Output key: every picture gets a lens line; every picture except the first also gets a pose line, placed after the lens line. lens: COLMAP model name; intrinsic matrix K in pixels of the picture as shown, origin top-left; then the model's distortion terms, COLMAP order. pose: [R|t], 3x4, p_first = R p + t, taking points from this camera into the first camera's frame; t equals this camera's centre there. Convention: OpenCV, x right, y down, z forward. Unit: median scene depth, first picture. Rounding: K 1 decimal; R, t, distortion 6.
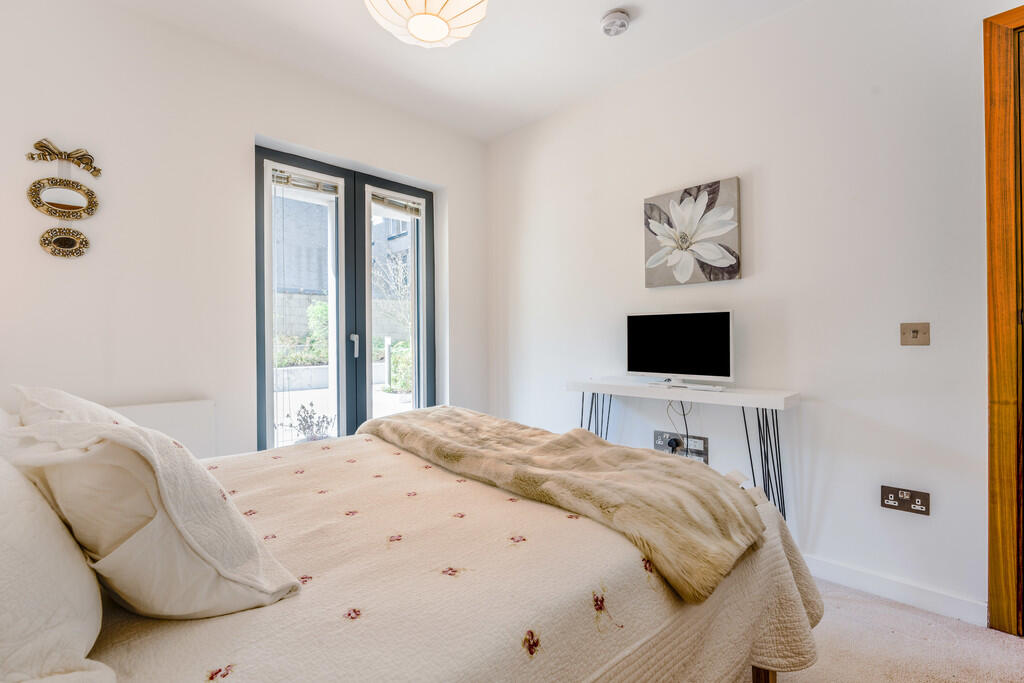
lens RADIAL K [[464.1, 0, 509.4], [0, 464.1, 340.2], [0, 0, 1]] dist [-0.001878, -0.000154]
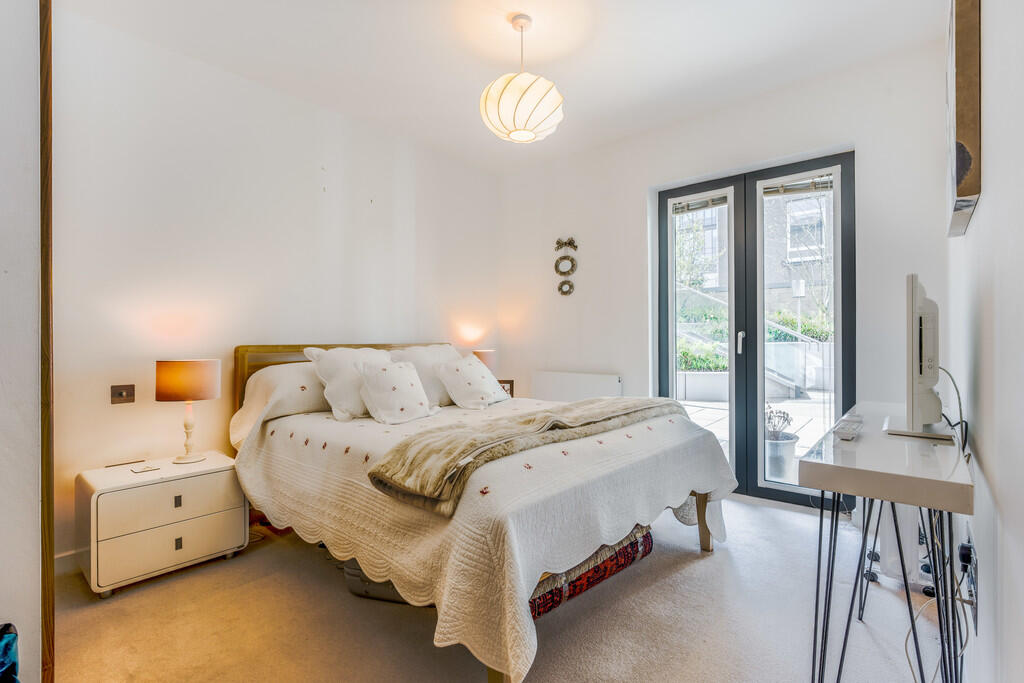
lens RADIAL K [[458.0, 0, 513.3], [0, 458.0, 342.5], [0, 0, 1]] dist [-0.016278, -0.002678]
pose [[0.096021, 0.005601, -0.995364, 0.692401], [-0.000385, 0.999984, 0.005590, 0.006759], [0.995379, -0.000154, 0.096022, 0.430138]]
